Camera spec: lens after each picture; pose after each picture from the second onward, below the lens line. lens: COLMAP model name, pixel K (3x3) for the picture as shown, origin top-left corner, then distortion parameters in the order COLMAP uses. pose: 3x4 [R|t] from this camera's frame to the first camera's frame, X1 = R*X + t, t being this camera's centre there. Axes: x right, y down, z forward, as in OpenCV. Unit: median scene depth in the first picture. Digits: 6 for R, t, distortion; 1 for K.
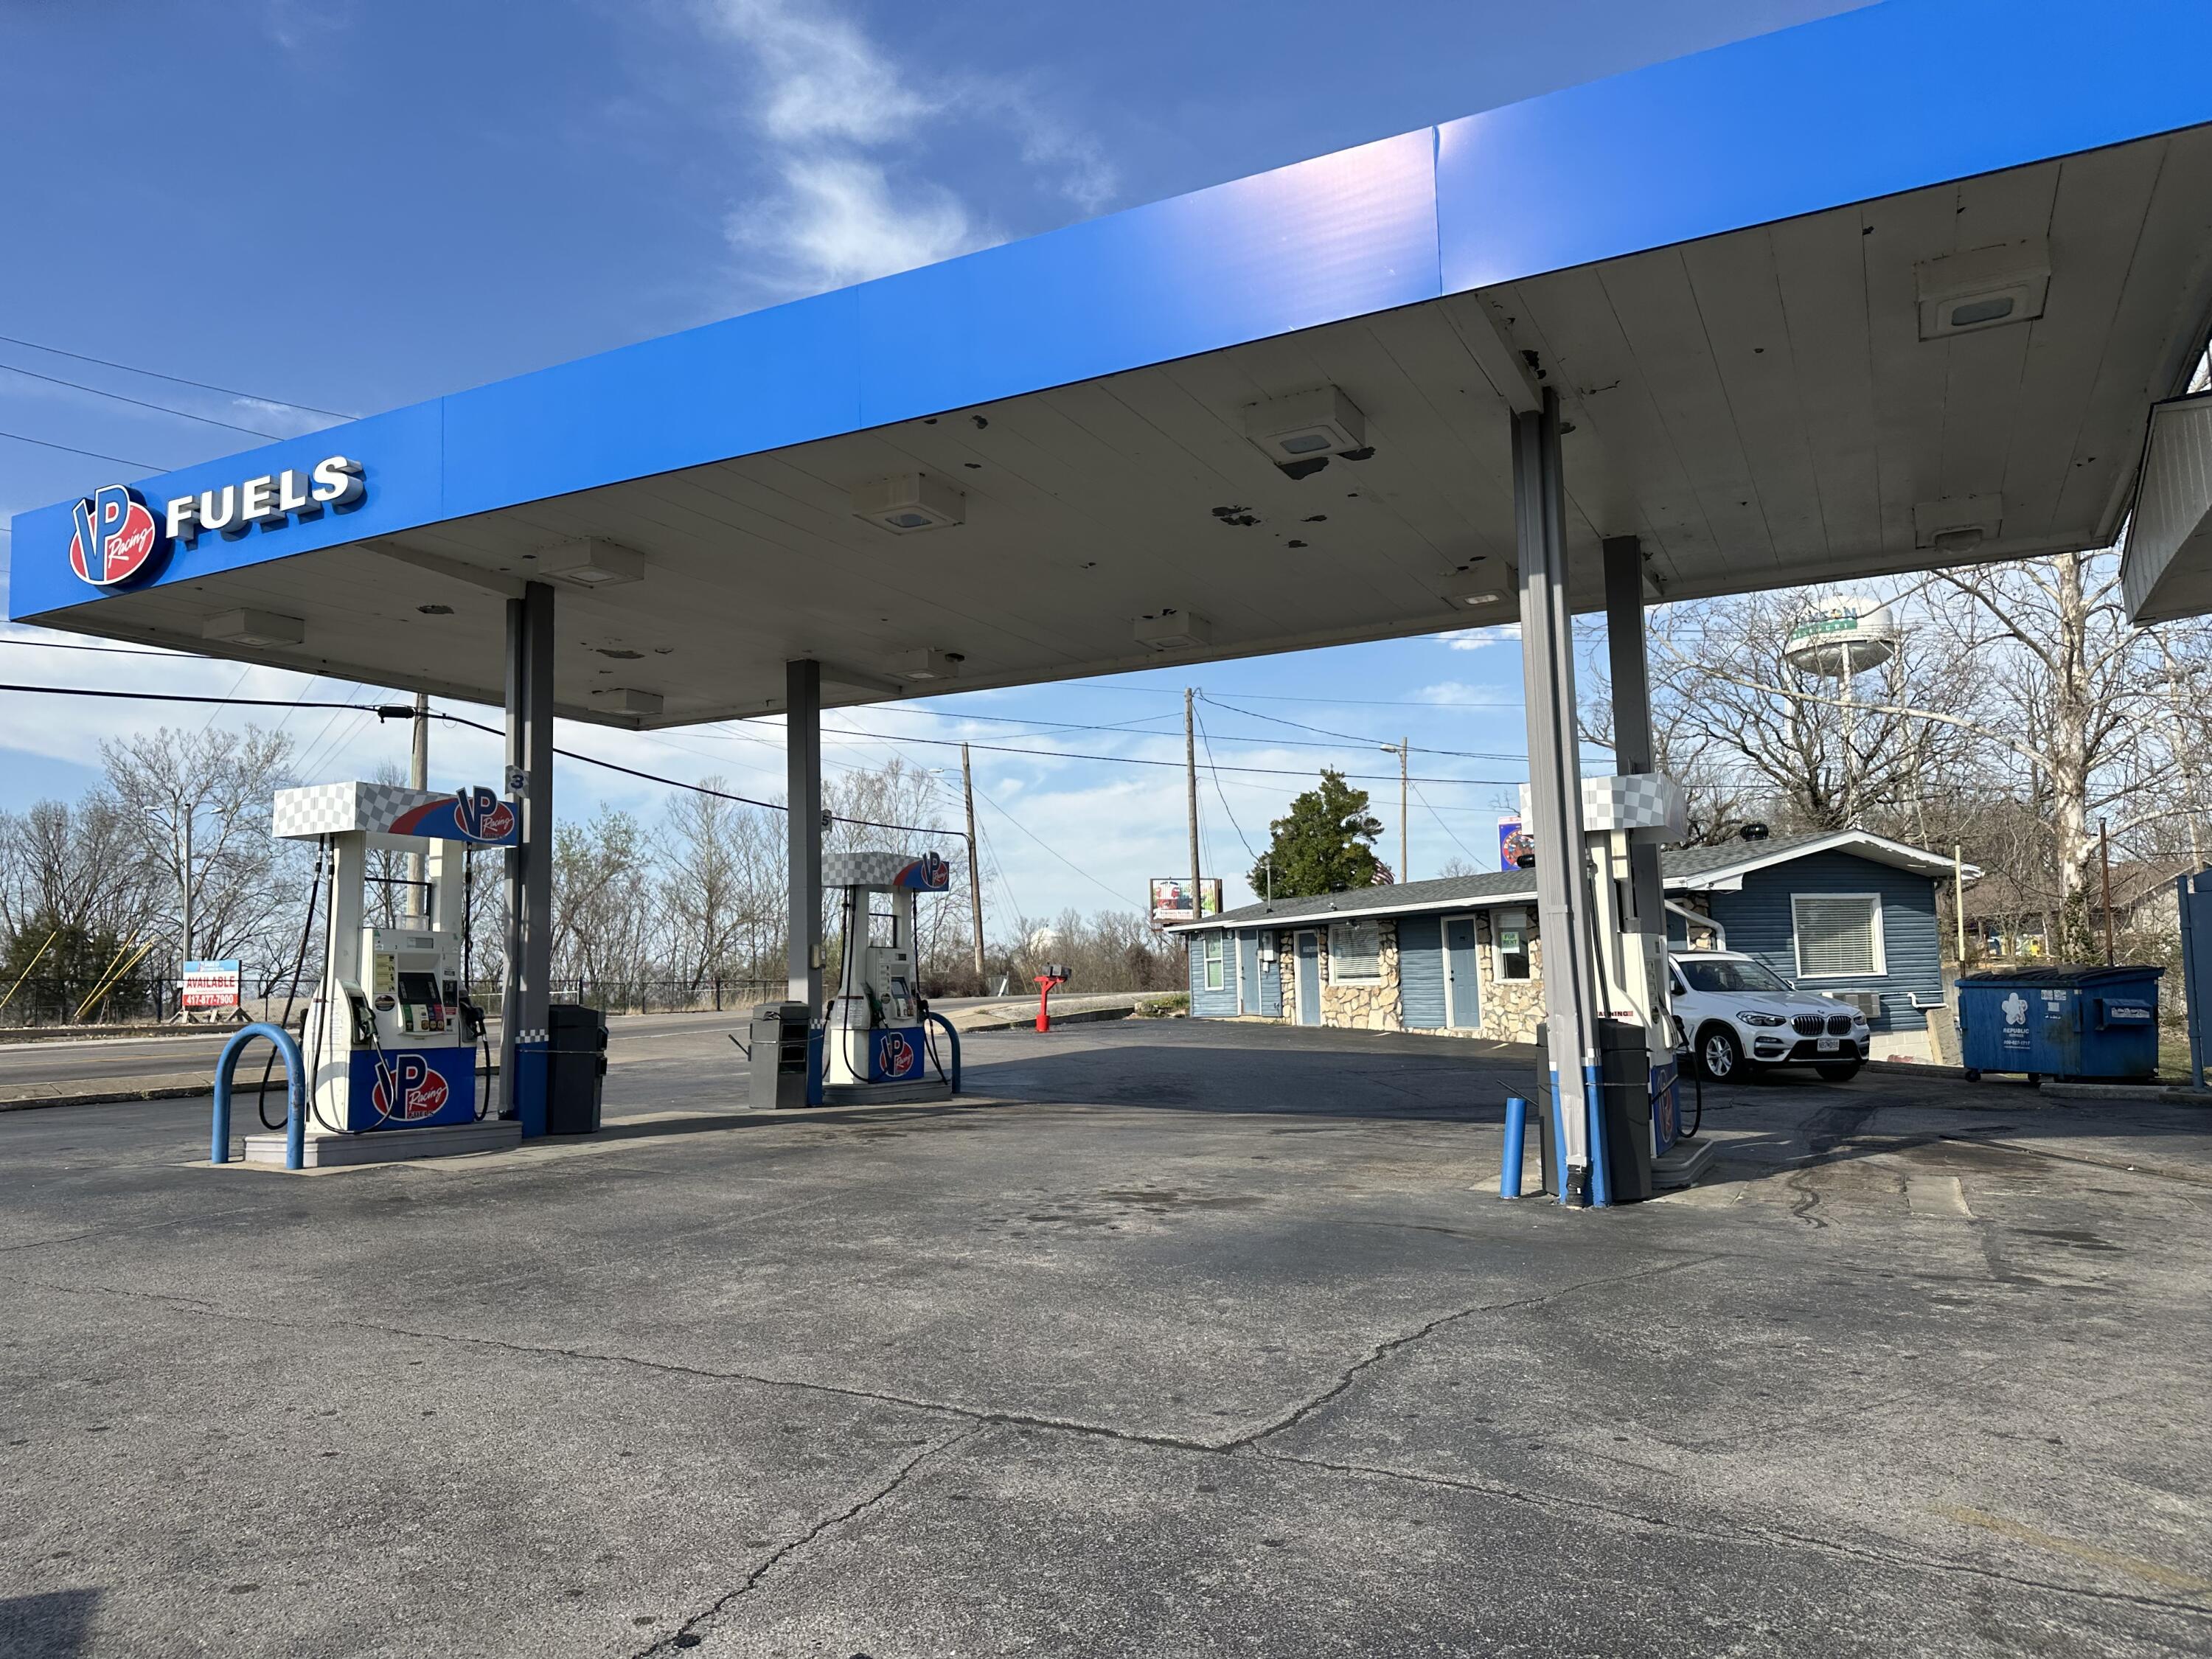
lens RADIAL K [[1578.1, 0, 1106.0], [0, 1578.1, 829.5], [0, 0, 1]] dist [0.183484, -0.308288]
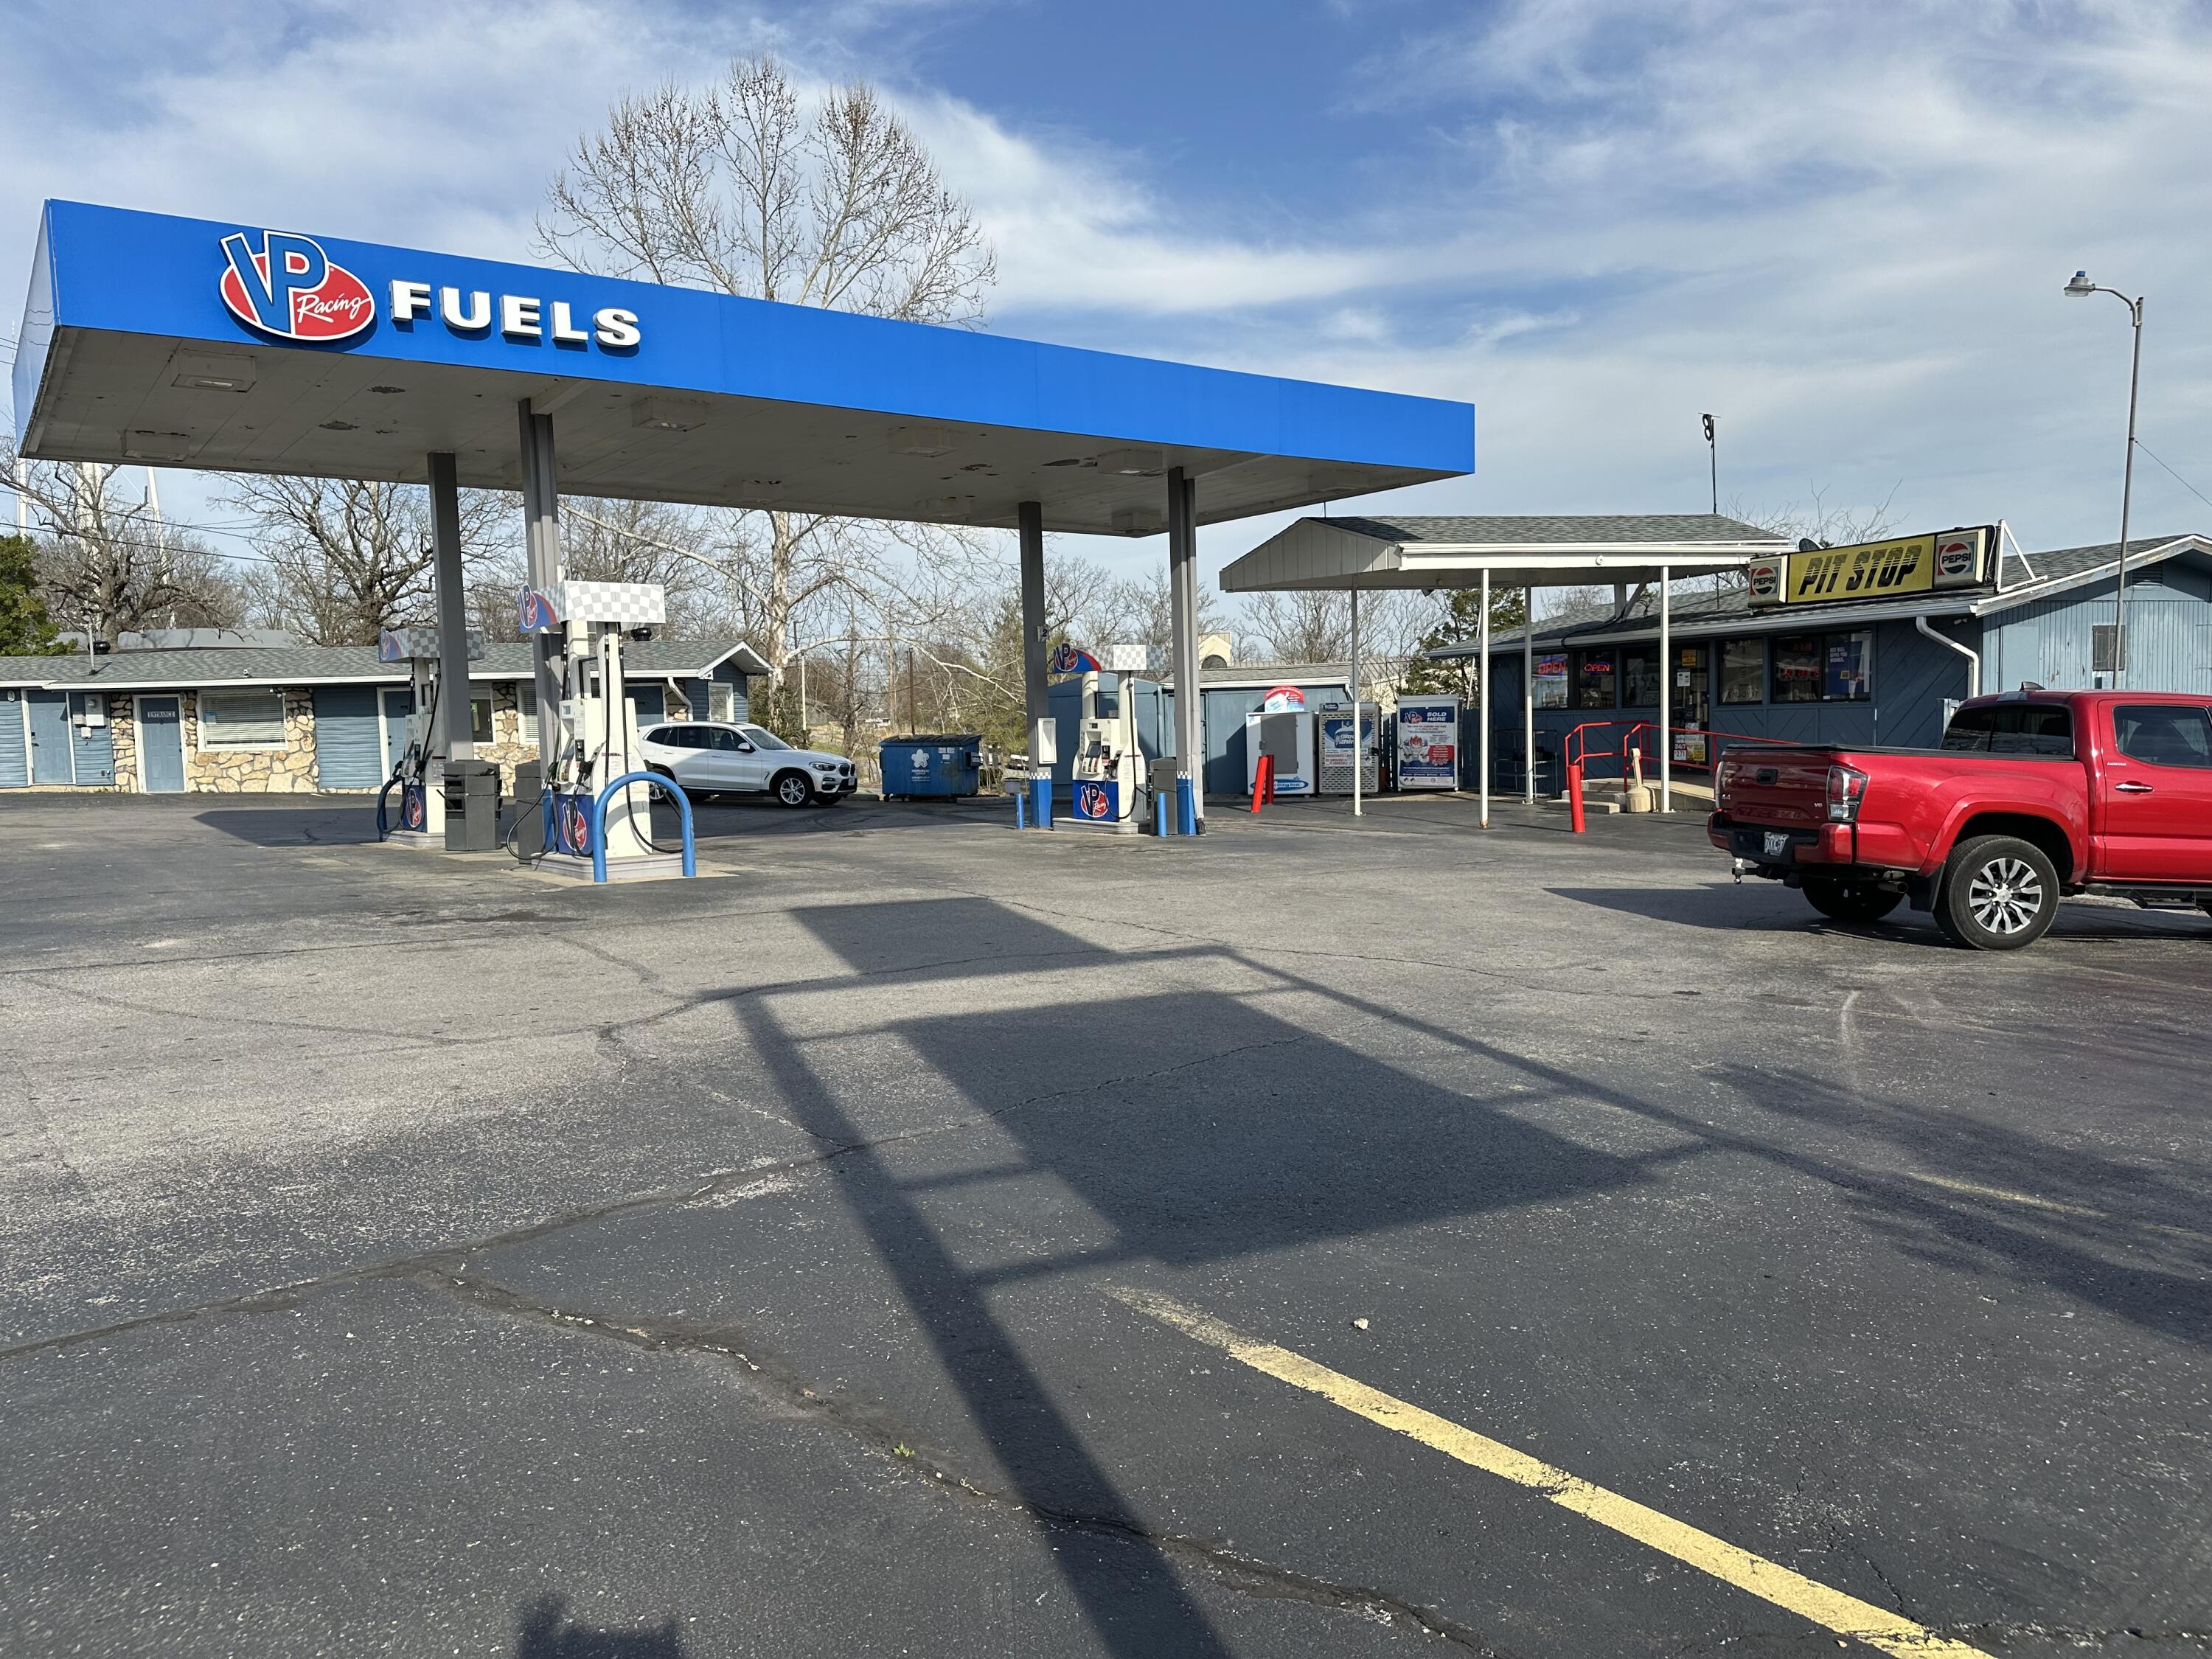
lens RADIAL K [[1578.1, 0, 1106.0], [0, 1578.1, 829.5], [0, 0, 1]] dist [0.183484, -0.308288]
pose [[0.423014, -0.053532, 0.904540, -0.797123], [-0.080492, 0.992087, 0.096356, 0.004137], [-0.902541, -0.113568, 0.415358, 0.077240]]
